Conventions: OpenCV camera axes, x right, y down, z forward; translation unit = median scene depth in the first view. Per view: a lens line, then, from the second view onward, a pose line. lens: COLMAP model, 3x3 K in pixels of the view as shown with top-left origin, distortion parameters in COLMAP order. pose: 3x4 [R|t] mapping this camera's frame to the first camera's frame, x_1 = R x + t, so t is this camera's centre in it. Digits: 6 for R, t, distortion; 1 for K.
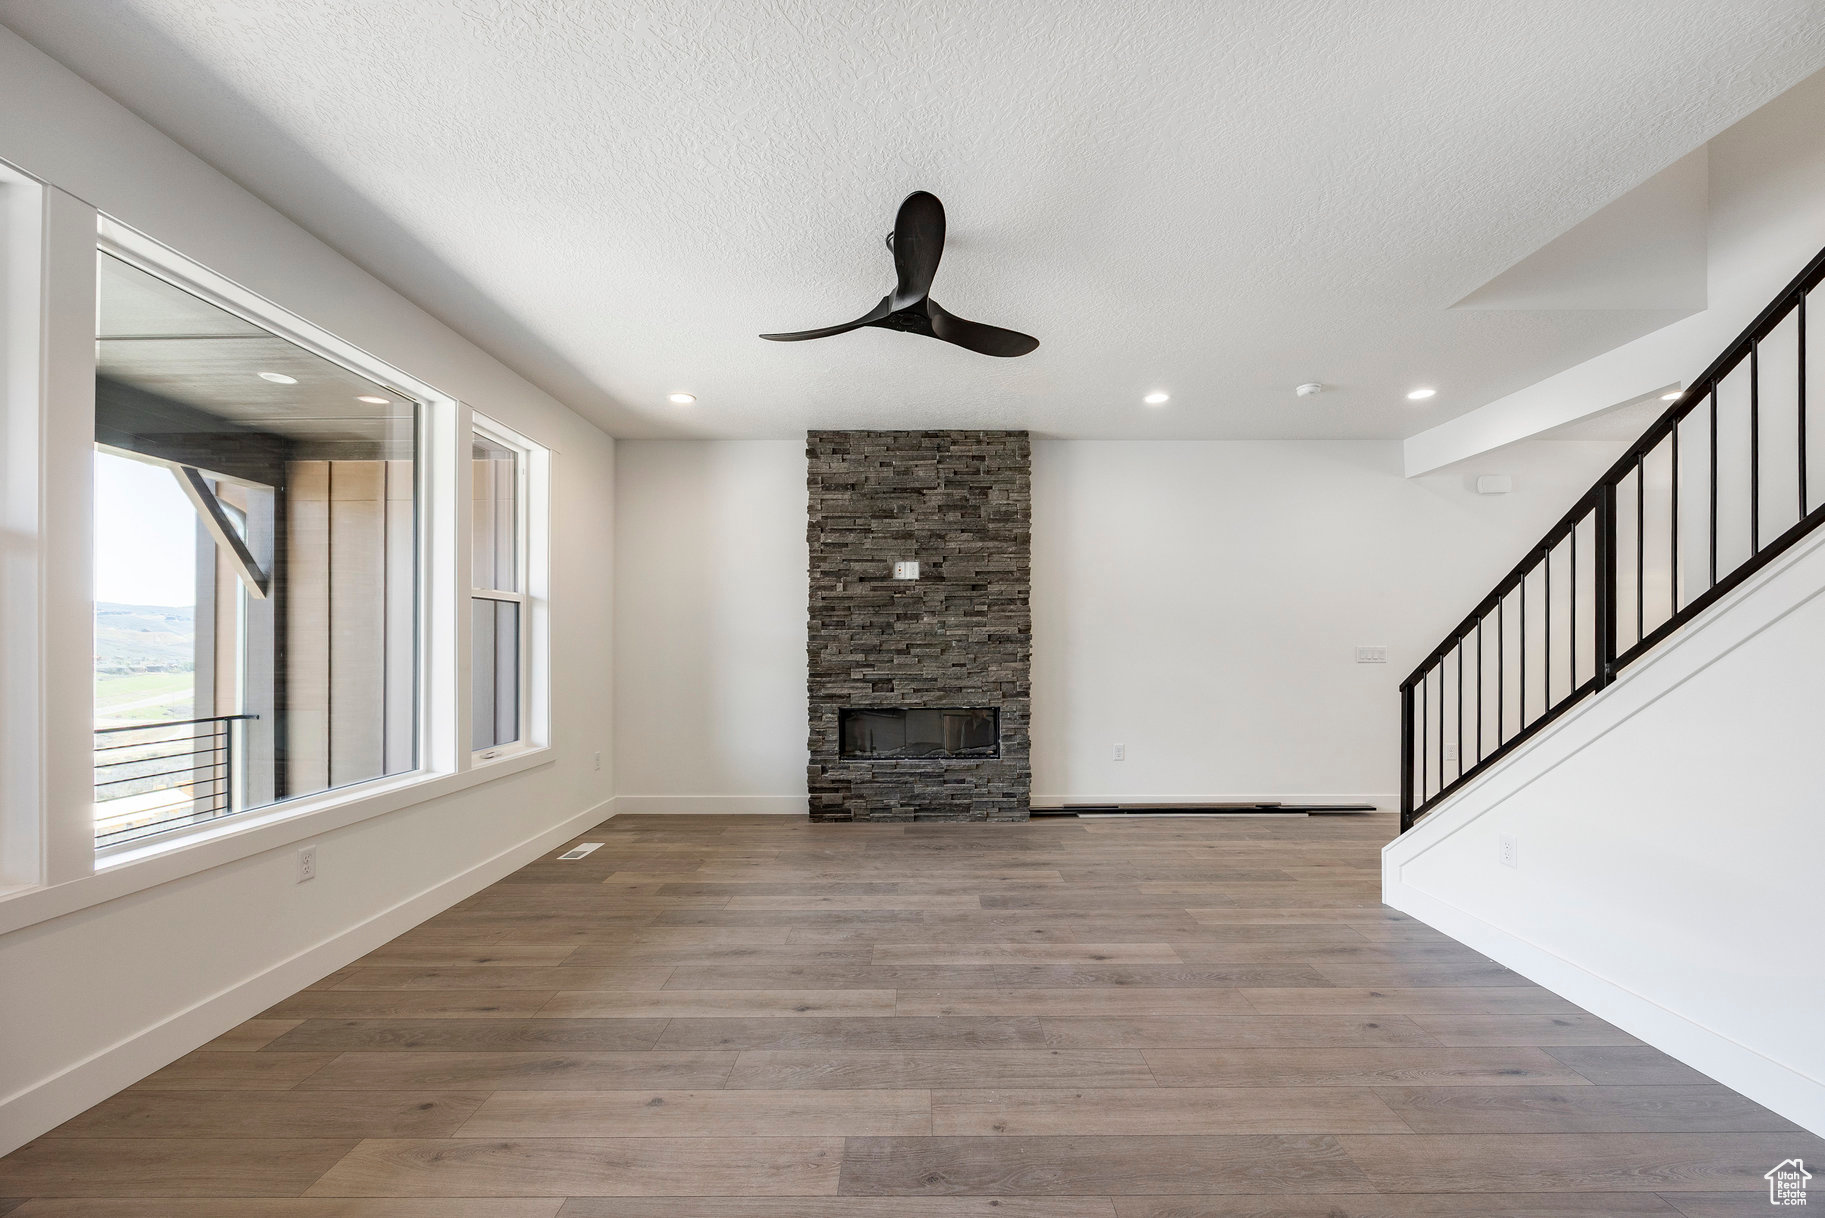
lens RADIAL K [[737.7, 0, 913.1], [0, 737.7, 642.4], [0, 0, 1]] dist [-0.000723, 0.000283]
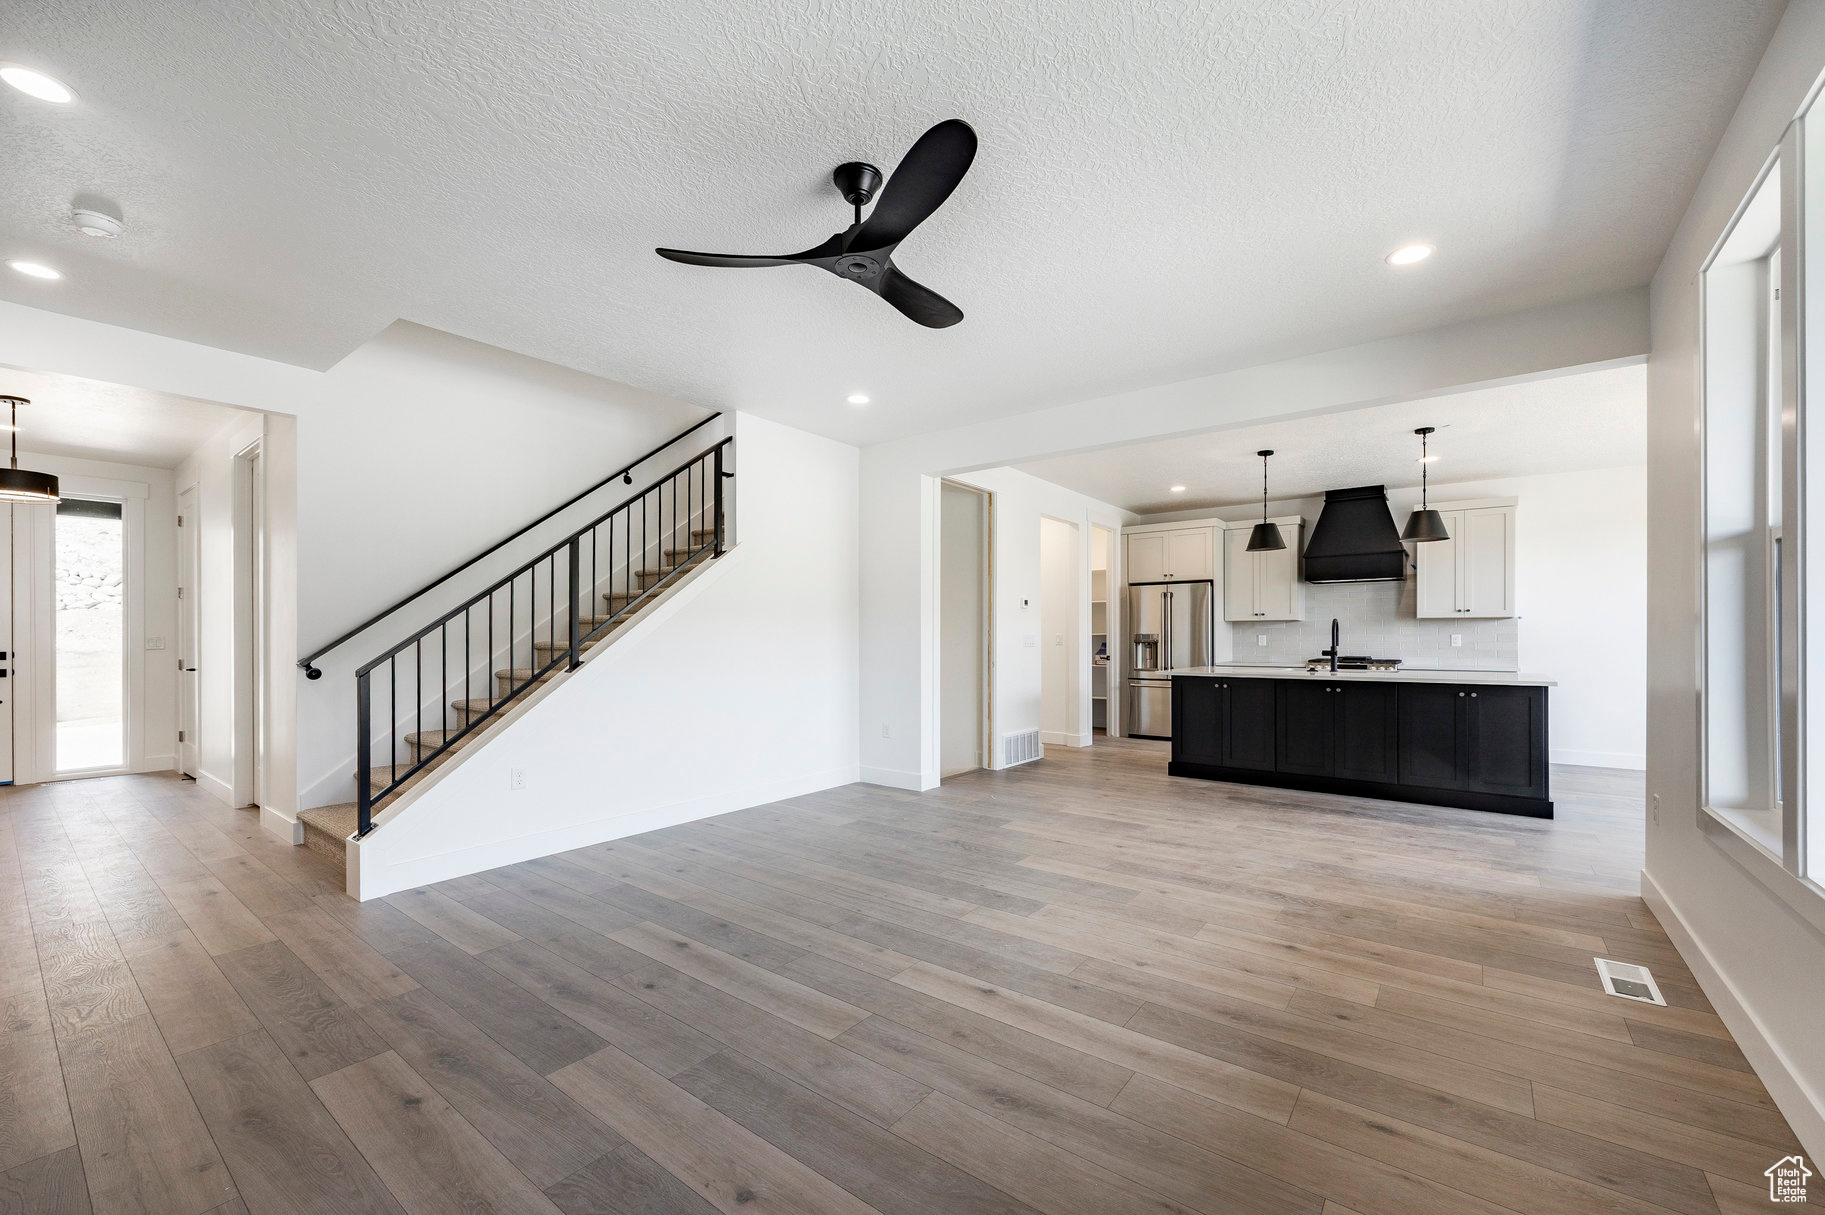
lens RADIAL K [[726.3, 0, 872.1], [0, 726.3, 641.6], [0, 0, 1]] dist [0.000772, 0.000195]
pose [[-0.771858, 0.003503, 0.635786, -0.309557], [0.001685, 0.999993, -0.003465, 0.017397], [-0.635793, -0.001604, -0.771858, 0.887348]]
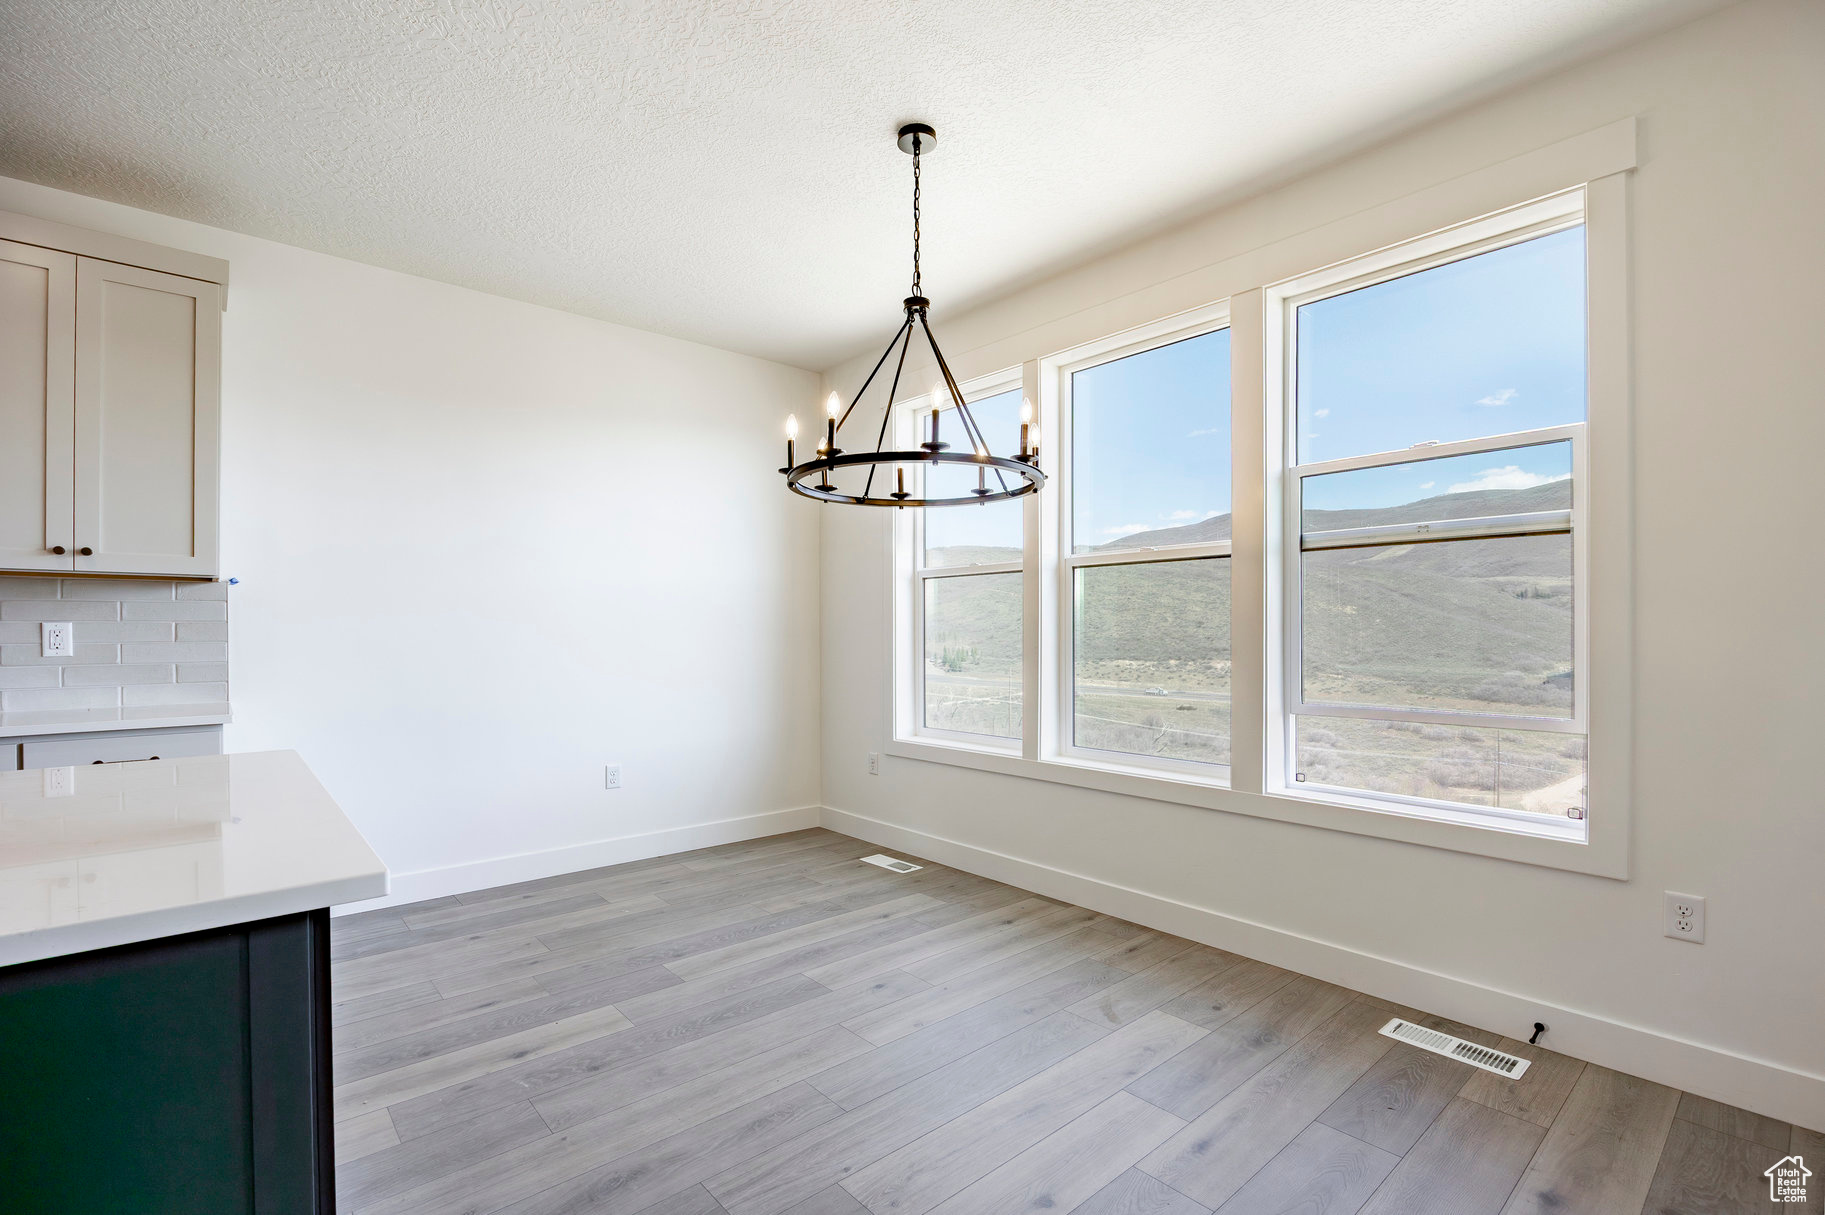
lens RADIAL K [[823.1, 0, 939.9], [0, 823.1, 634.3], [0, 0, 1]] dist [-0.003168, -0.000457]
pose [[-0.737585, 0.009214, -0.675191, -0.352008], [0.011293, 0.999935, 0.001308, 0.014195], [0.675160, -0.006660, -0.737641, -0.052101]]
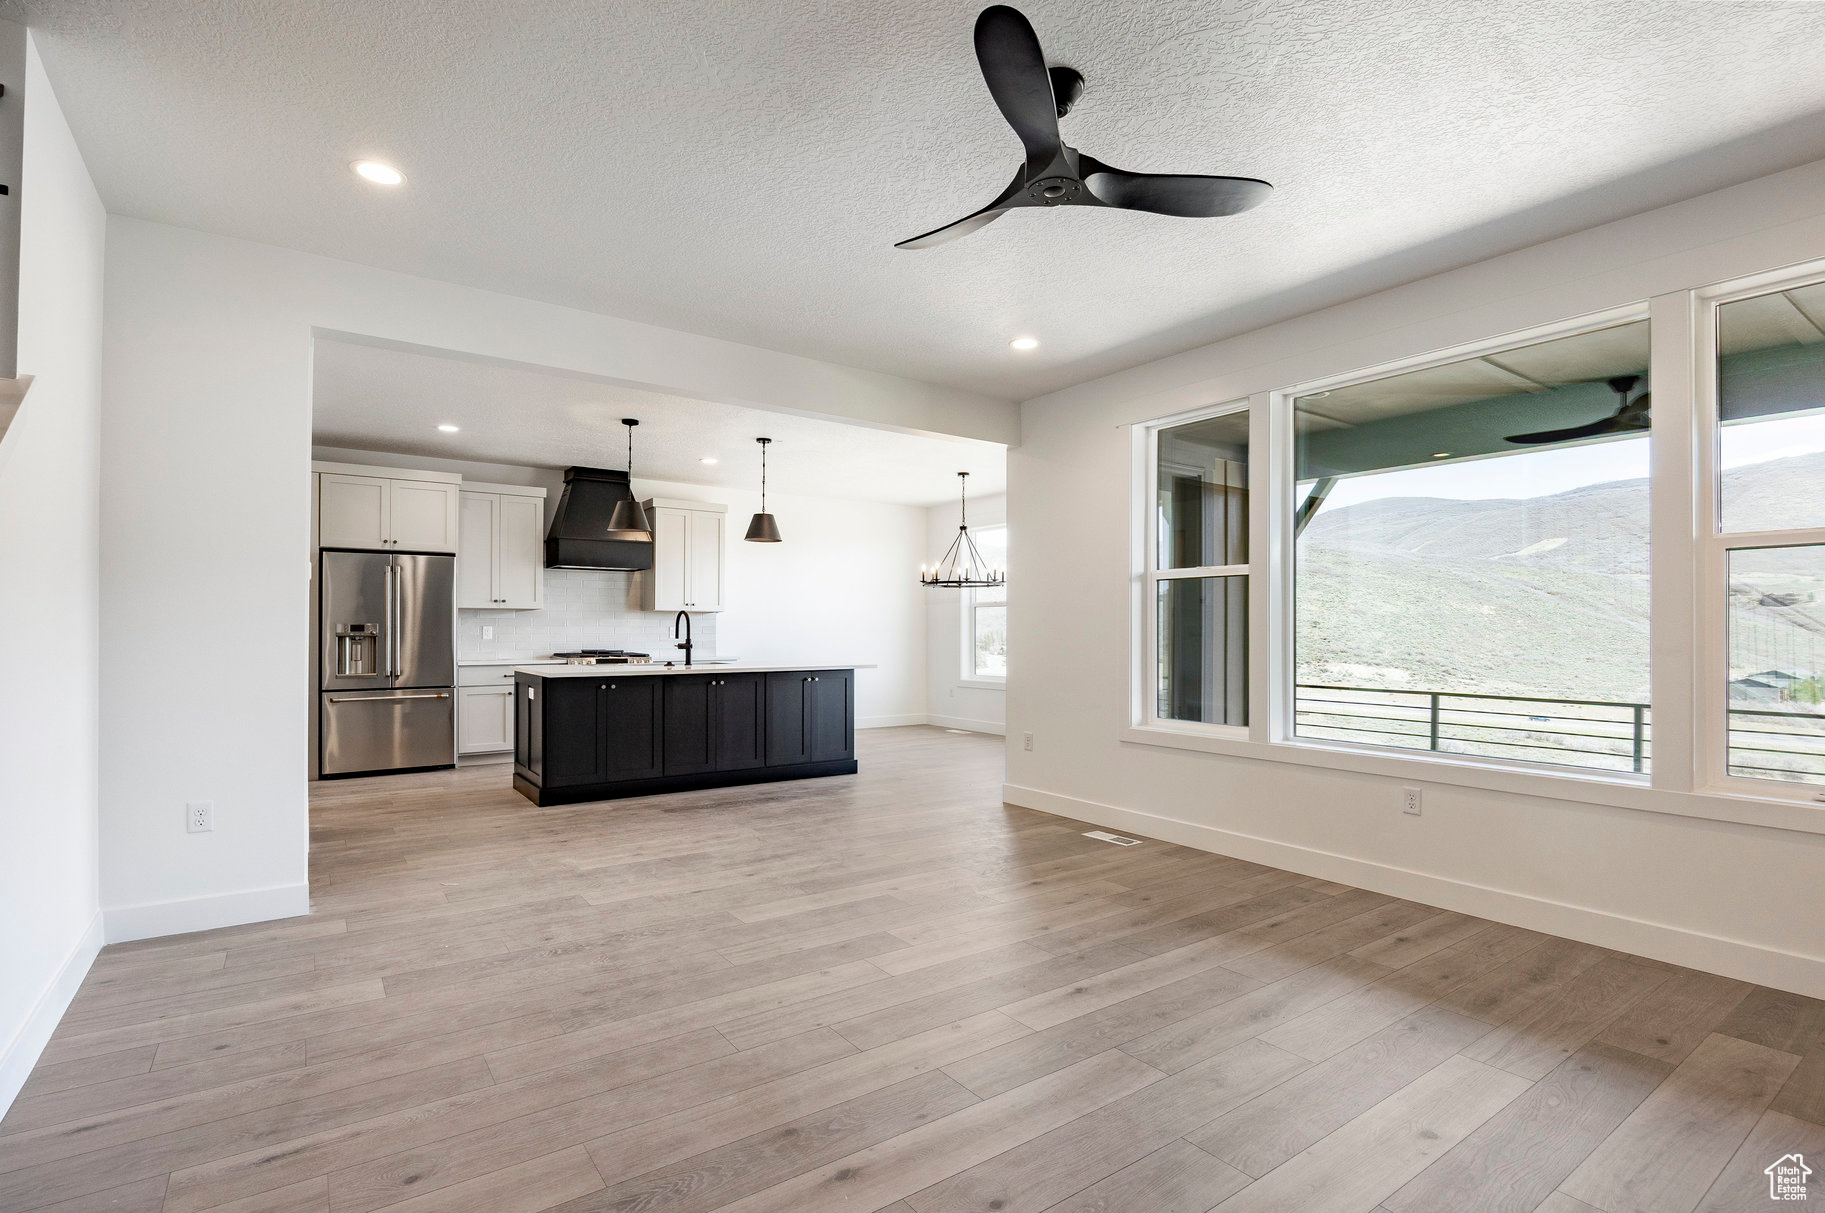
lens RADIAL K [[909.0, 0, 951.9], [0, 909.0, 620.0], [0, 0, 1]] dist [-0.002744, -0.000163]
pose [[-0.801970, -0.004180, -0.597350, 0.332344], [0.005403, 0.999884, -0.014251, 0.015657], [0.597340, -0.014656, -0.801854, 0.892670]]
